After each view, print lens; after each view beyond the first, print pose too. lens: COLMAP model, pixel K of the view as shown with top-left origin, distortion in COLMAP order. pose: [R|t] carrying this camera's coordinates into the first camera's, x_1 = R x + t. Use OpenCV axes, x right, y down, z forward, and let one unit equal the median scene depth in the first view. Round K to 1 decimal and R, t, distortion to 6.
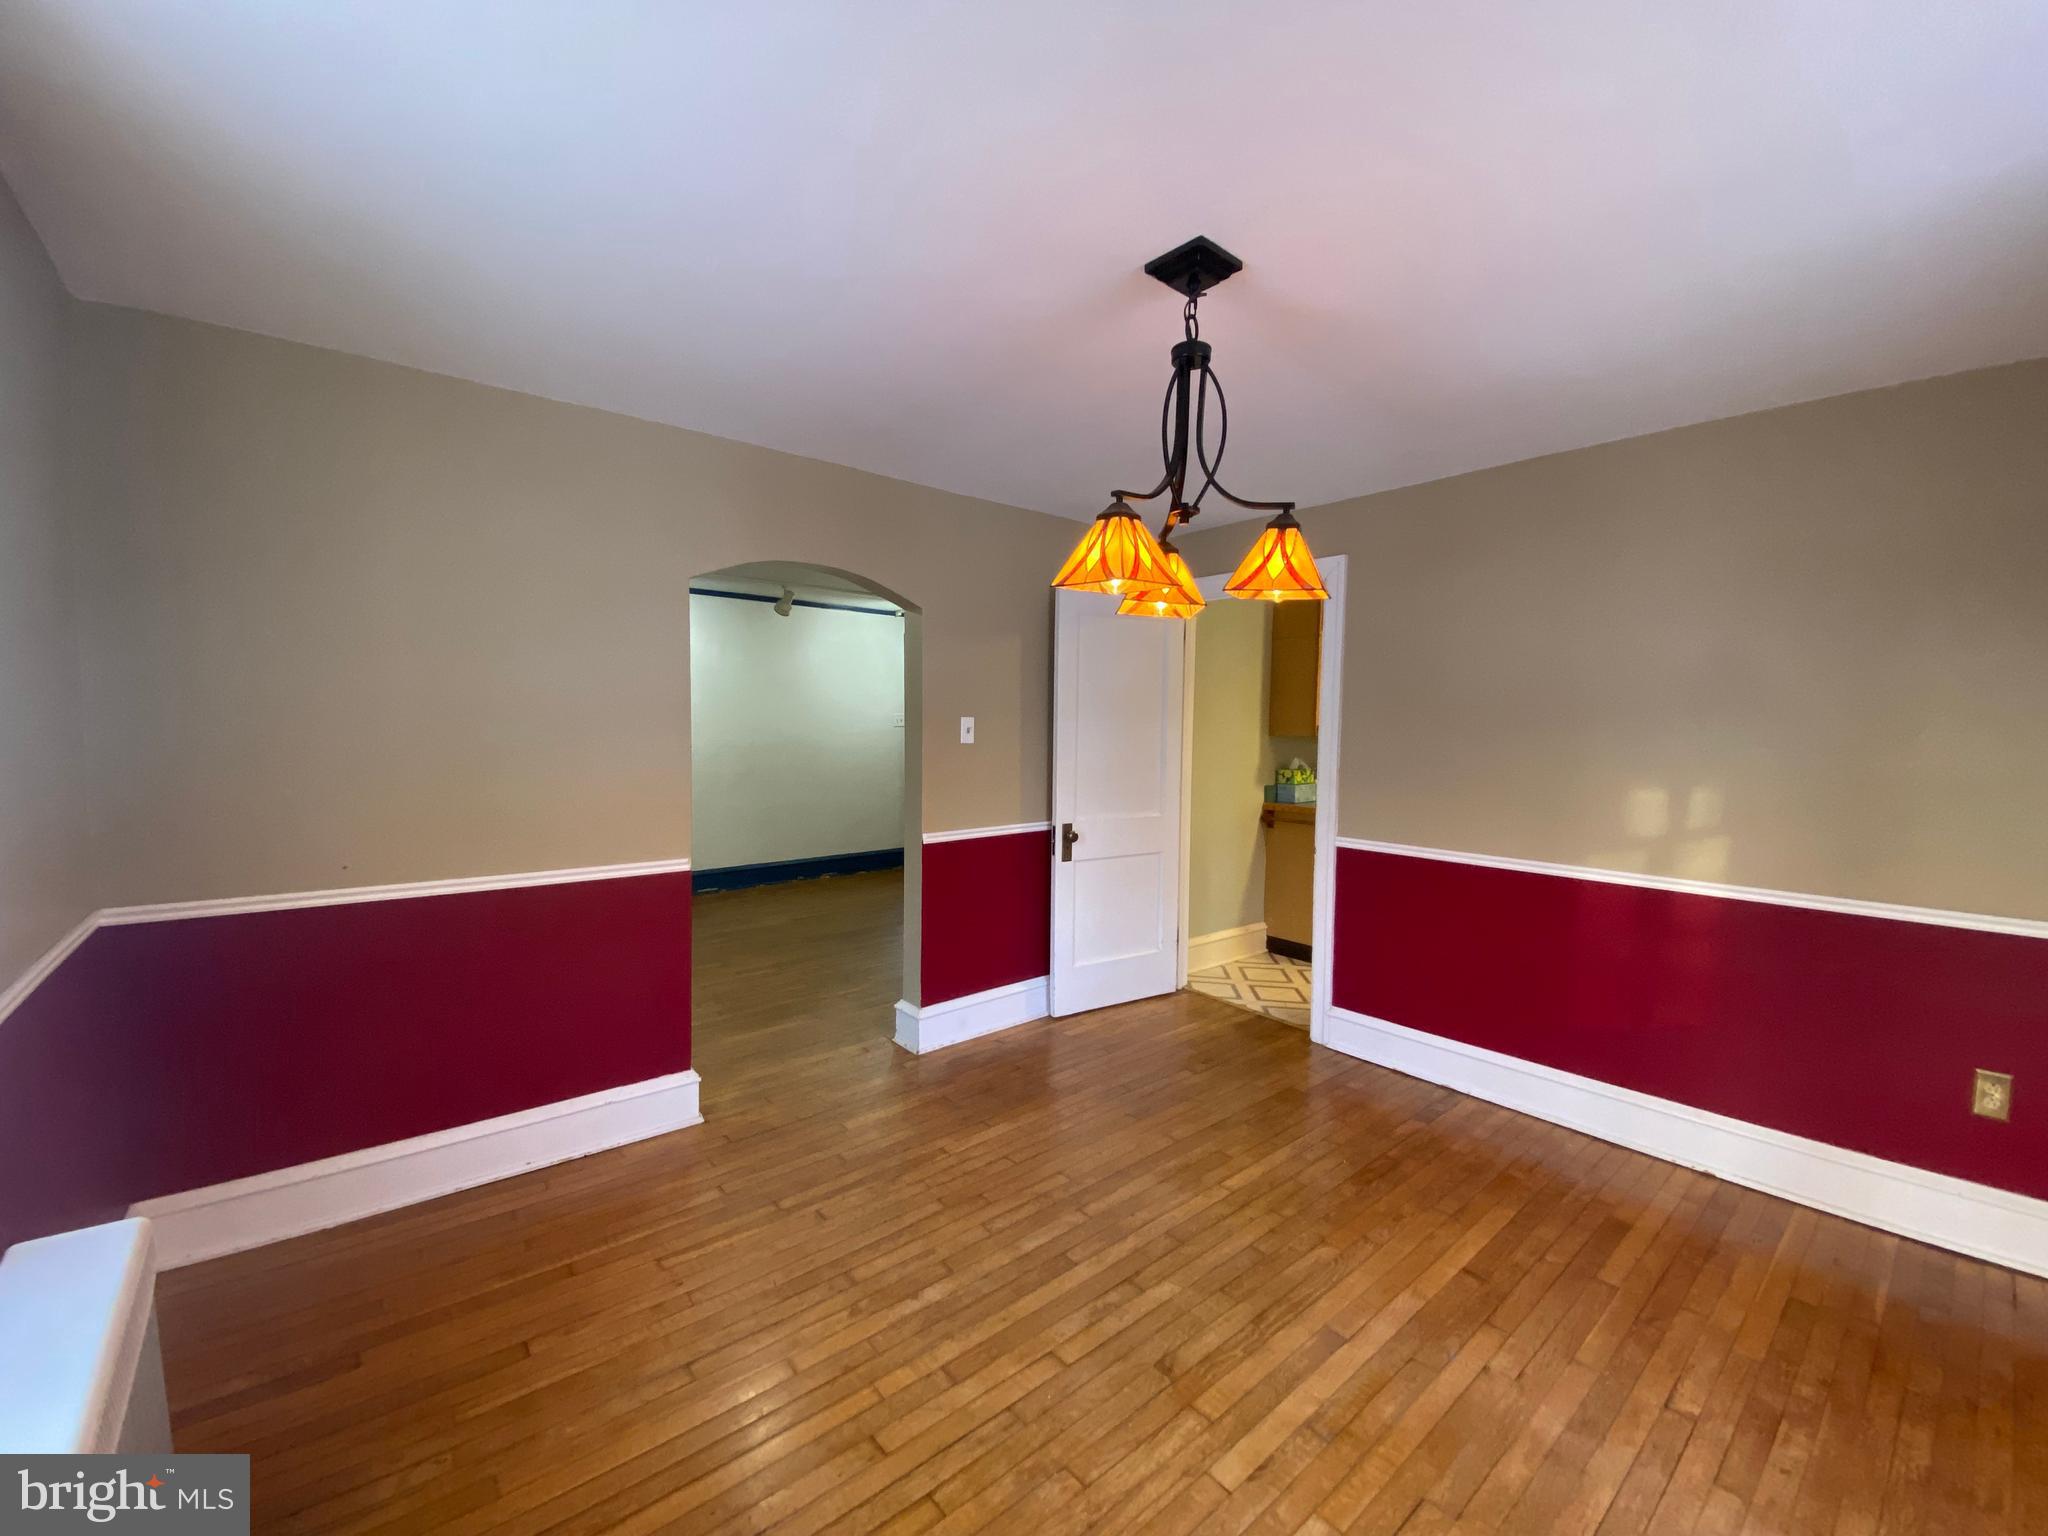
lens RADIAL K [[825.5, 0, 1003.8], [0, 825.5, 733.6], [0, 0, 1]] dist [0.024110, -0.014744]
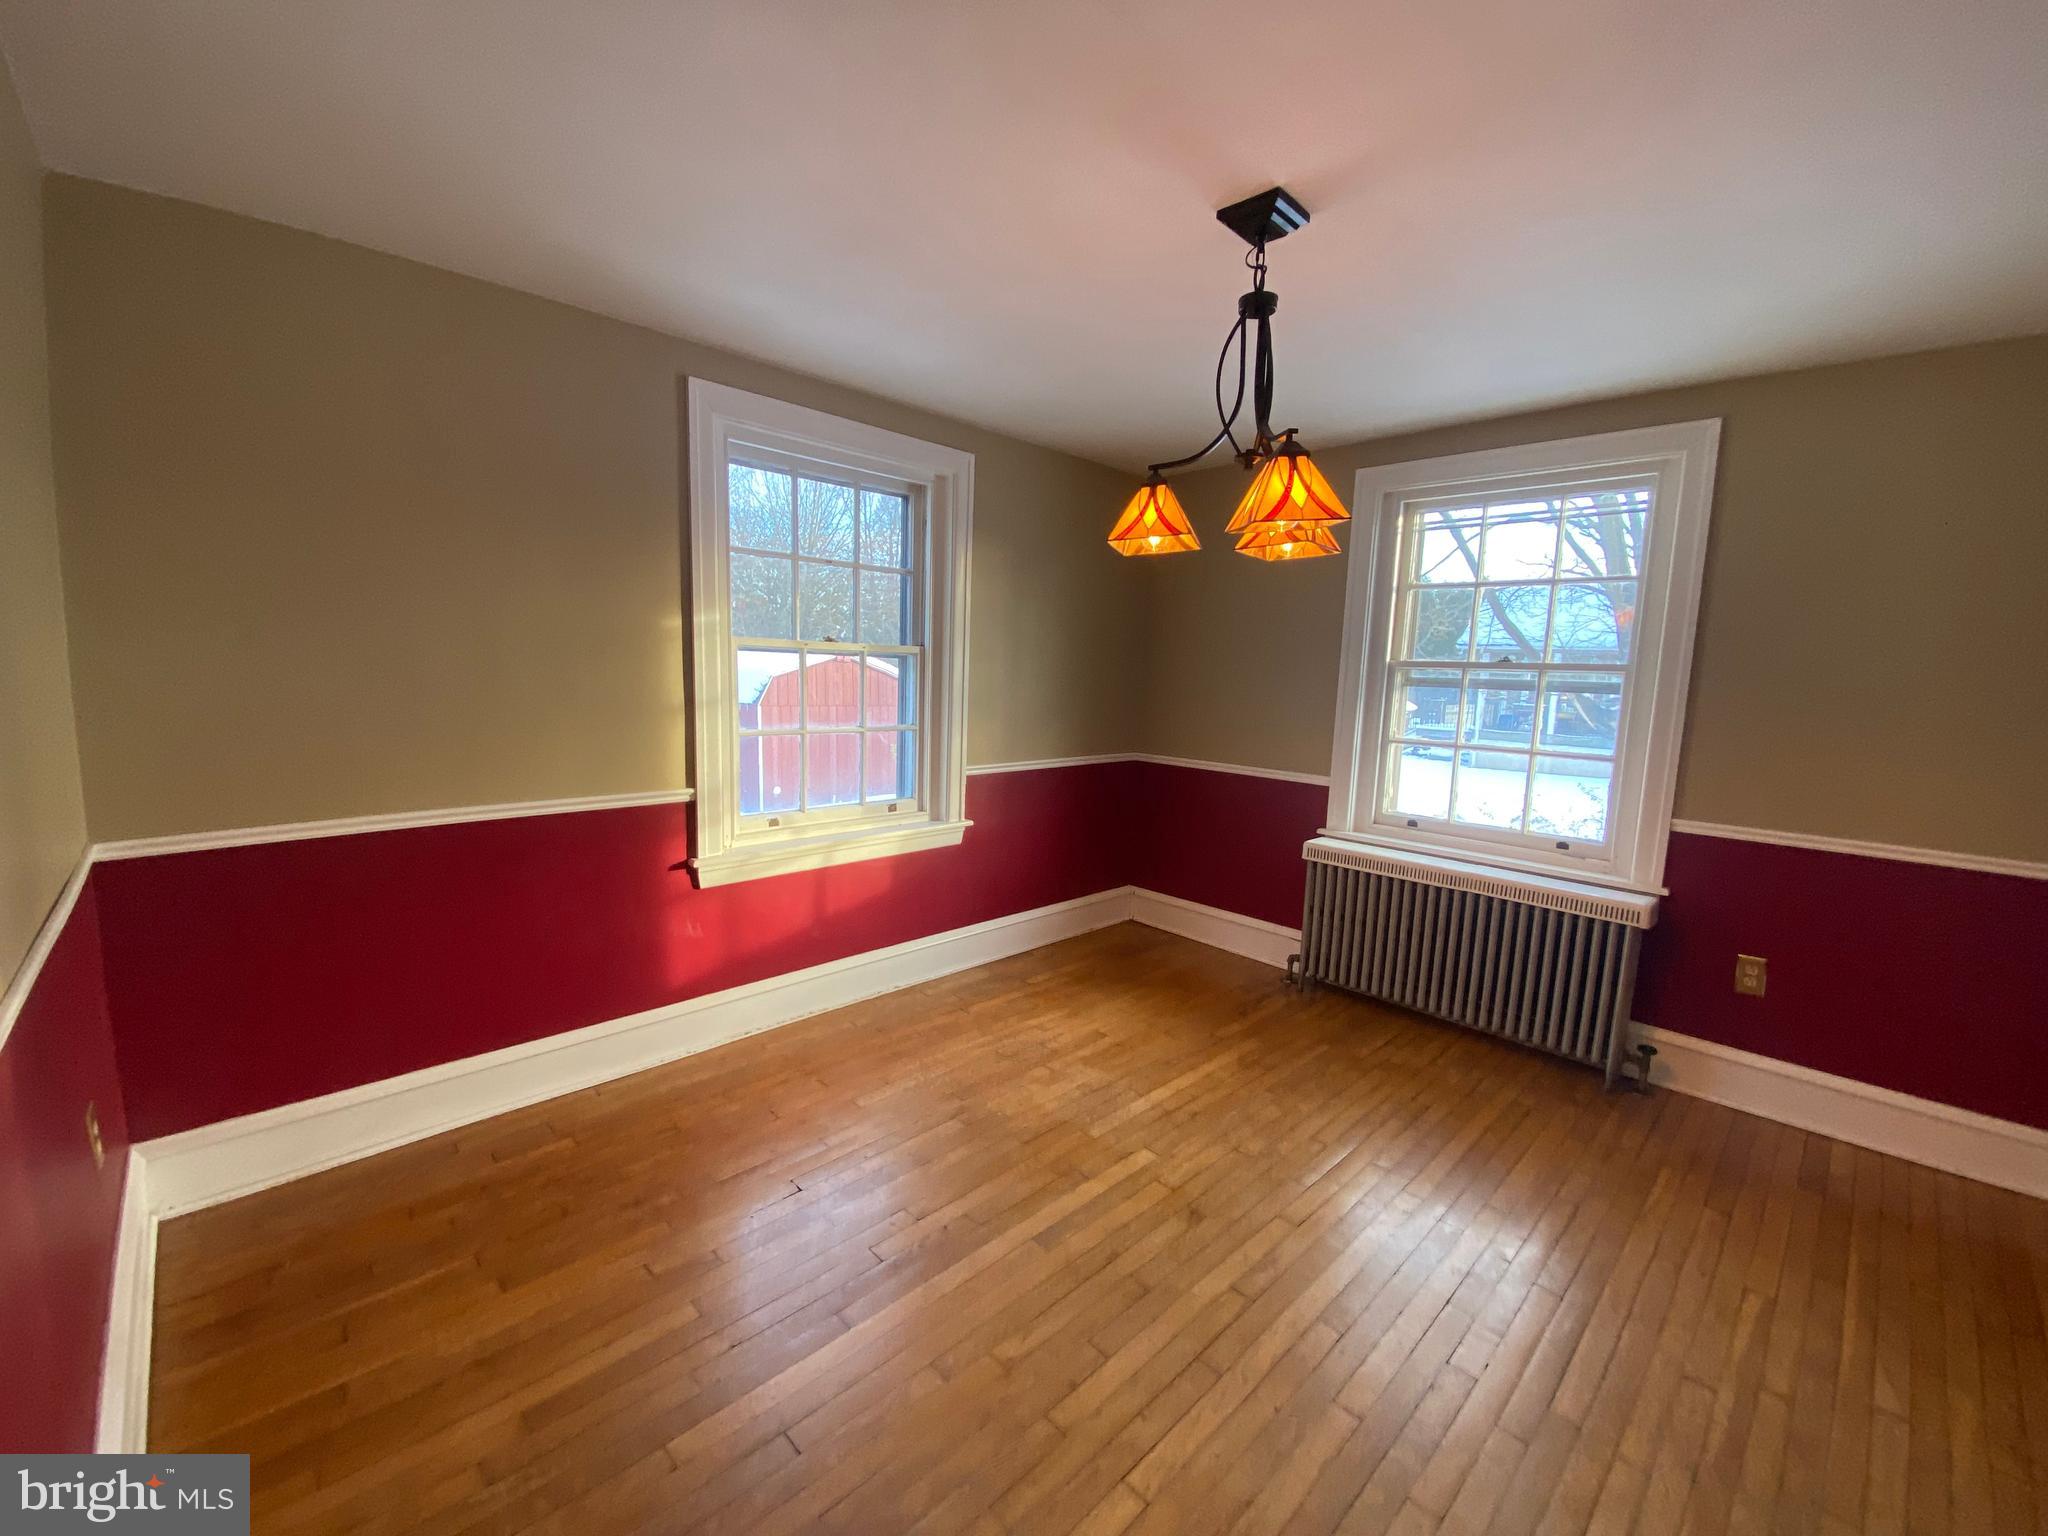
lens RADIAL K [[834.9, 0, 1009.2], [0, 834.9, 769.2], [0, 0, 1]] dist [0.016695, -0.020003]
pose [[-0.995977, -0.030001, -0.084434, 0.433426], [-0.042016, 0.988638, 0.144328, -0.011692], [0.079145, 0.147295, -0.985921, 1.548857]]
